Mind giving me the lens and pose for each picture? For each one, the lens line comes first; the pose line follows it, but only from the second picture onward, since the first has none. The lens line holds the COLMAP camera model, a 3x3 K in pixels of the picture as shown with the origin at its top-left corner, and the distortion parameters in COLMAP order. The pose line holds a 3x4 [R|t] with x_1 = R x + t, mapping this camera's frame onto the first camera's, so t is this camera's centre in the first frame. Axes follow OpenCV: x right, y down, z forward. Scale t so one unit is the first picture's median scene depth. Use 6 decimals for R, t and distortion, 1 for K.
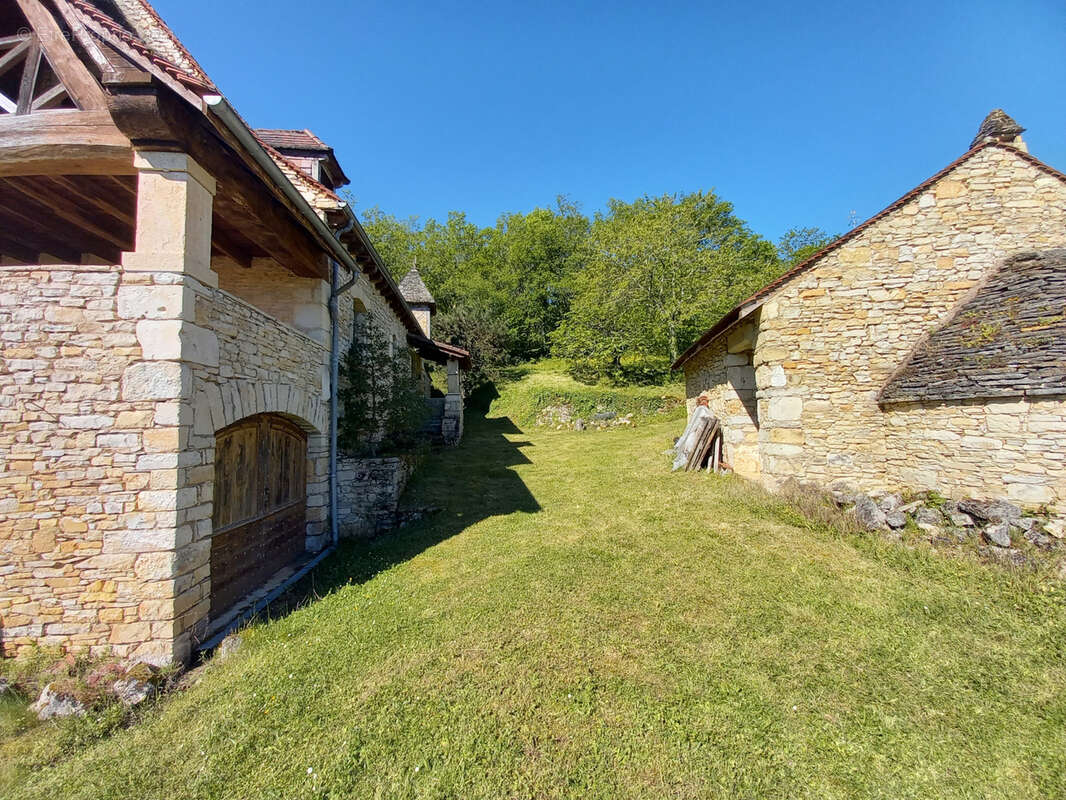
lens RADIAL K [[411.6, 0, 533.0], [0, 411.6, 400.0], [0, 0, 1]] dist [0.001604, -0.010272]
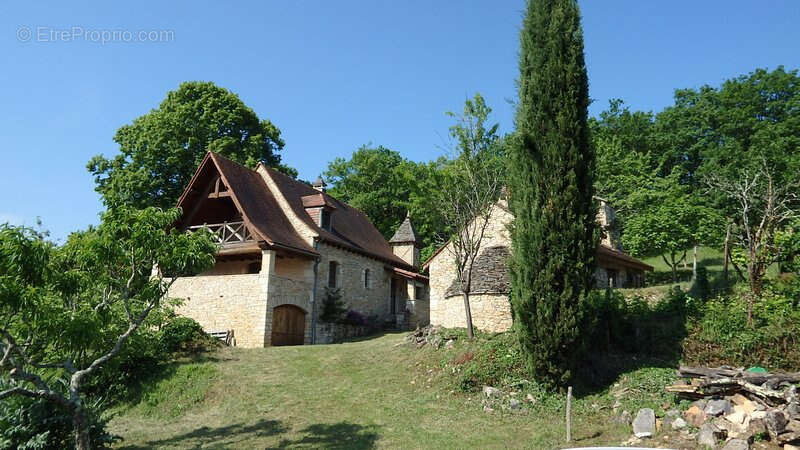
lens RADIAL K [[550.1, 0, 401.1], [0, 550.1, 242.8], [0, 0, 1]] dist [0.004192, 0.002237]
pose [[0.839464, -0.064149, -0.539615, 4.096806], [-0.002927, 0.992460, -0.122535, 0.118762], [0.543407, 0.104443, 0.832947, -3.697737]]
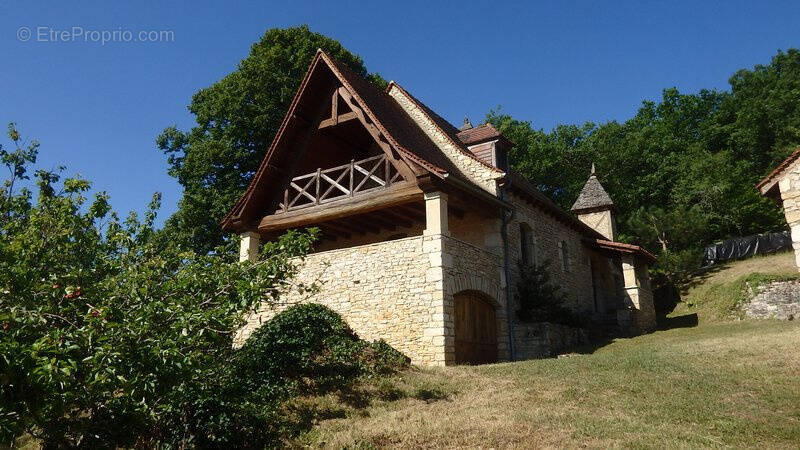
lens RADIAL K [[559.4, 0, 398.5], [0, 559.4, 252.2], [0, 0, 1]] dist [-0.004053, -0.000290]
pose [[0.736688, -0.132646, -0.663096, 1.372460], [0.042043, 0.987660, -0.150864, 0.353433], [0.674925, 0.083261, 0.733174, -1.884647]]
